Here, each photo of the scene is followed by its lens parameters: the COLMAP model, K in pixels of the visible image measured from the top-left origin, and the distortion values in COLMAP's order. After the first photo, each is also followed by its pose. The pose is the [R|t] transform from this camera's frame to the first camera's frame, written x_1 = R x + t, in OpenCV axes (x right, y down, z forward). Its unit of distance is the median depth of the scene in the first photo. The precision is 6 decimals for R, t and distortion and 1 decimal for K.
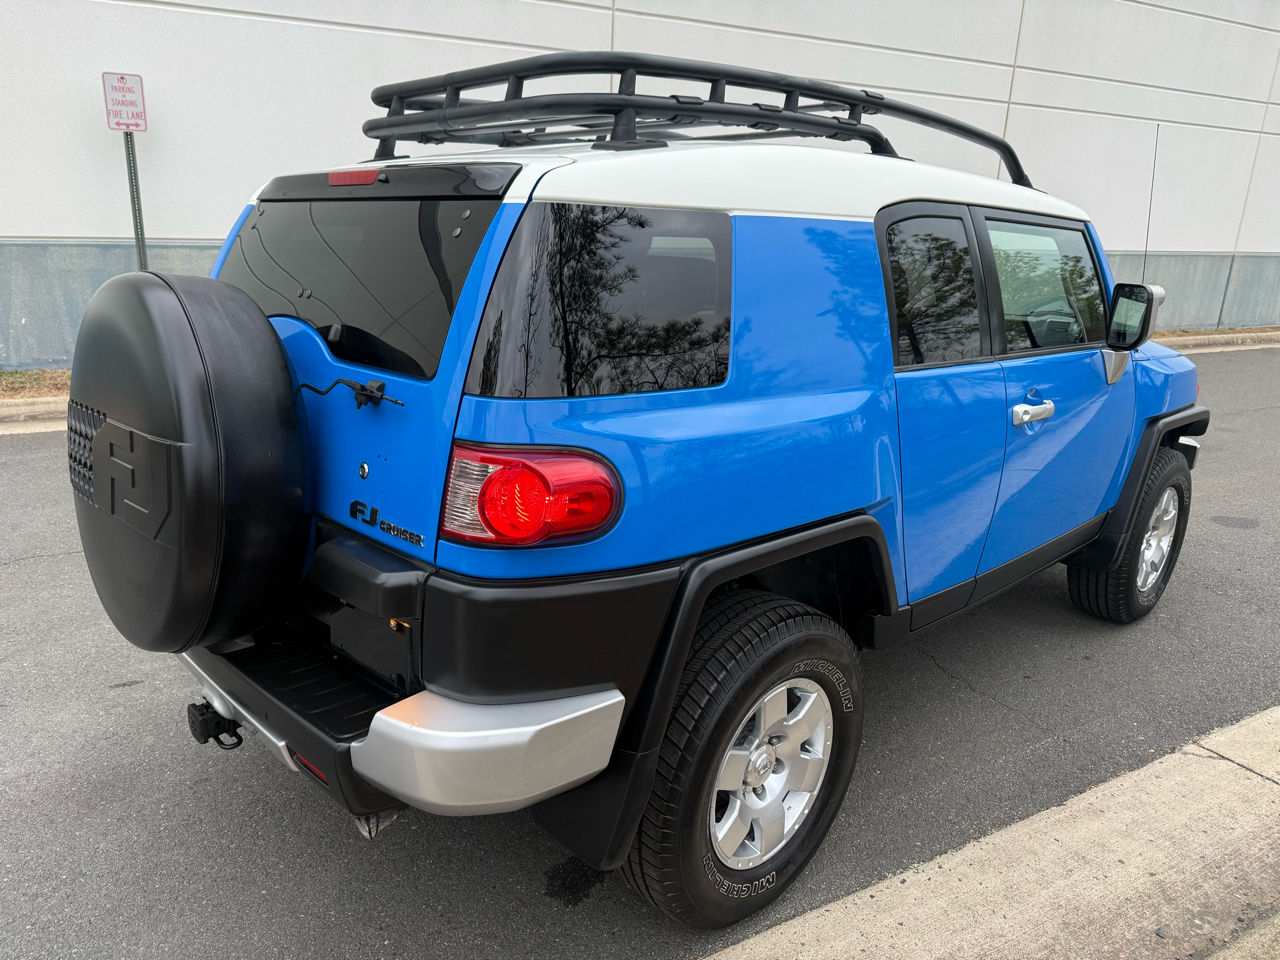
lens RADIAL K [[910.6, 0, 652.1], [0, 910.6, 485.8], [0, 0, 1]] dist [-0.003863, -0.001541]
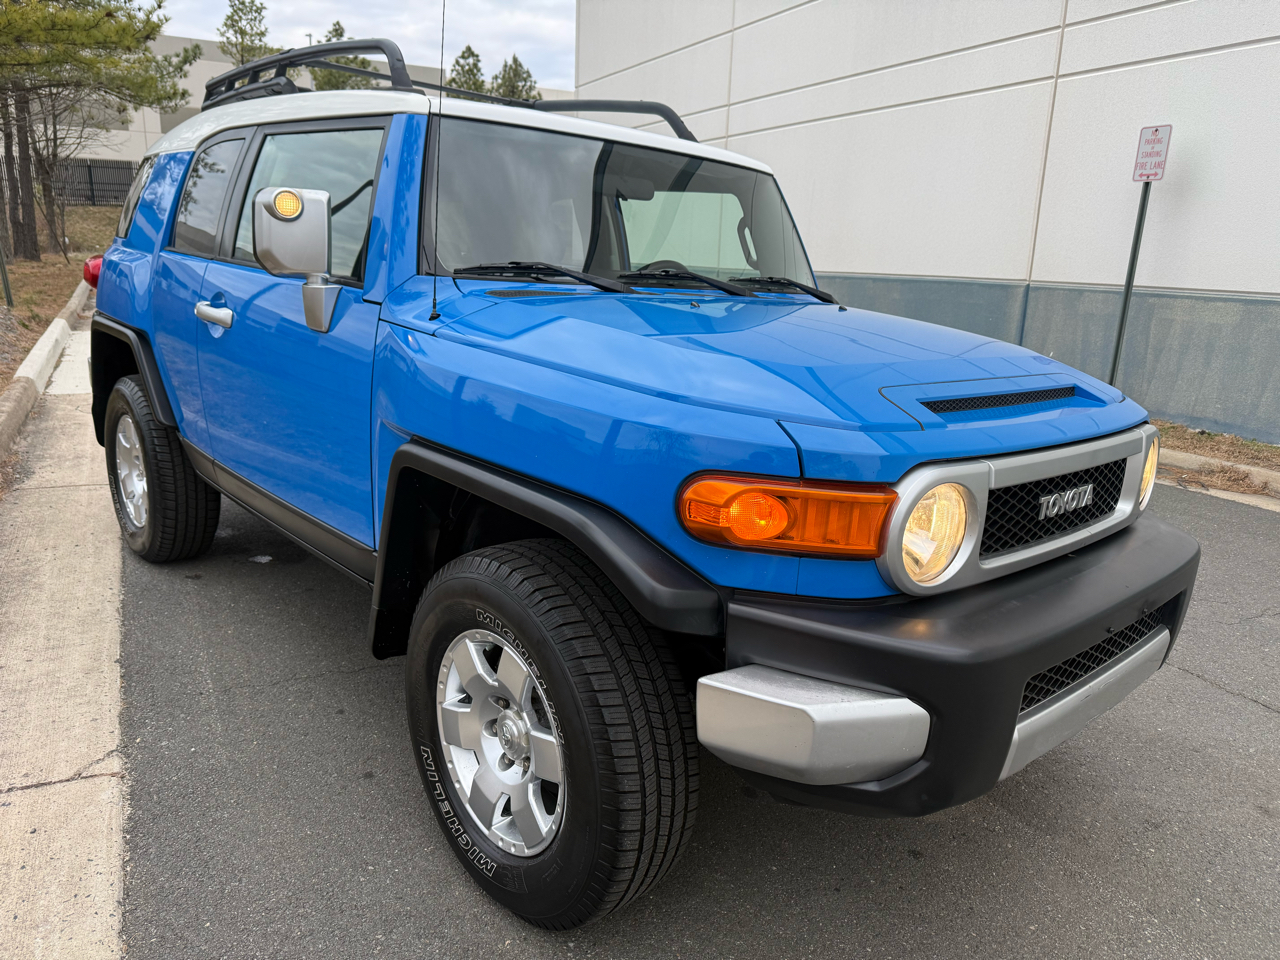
lens RADIAL K [[935.9, 0, 646.0], [0, 935.9, 481.6], [0, 0, 1]] dist [-0.001650, -0.001465]
pose [[-0.040047, 0.199858, -0.979006, 1.294797], [-0.331206, 0.921744, 0.201717, -0.247609], [0.942708, 0.332331, 0.029282, 1.307418]]
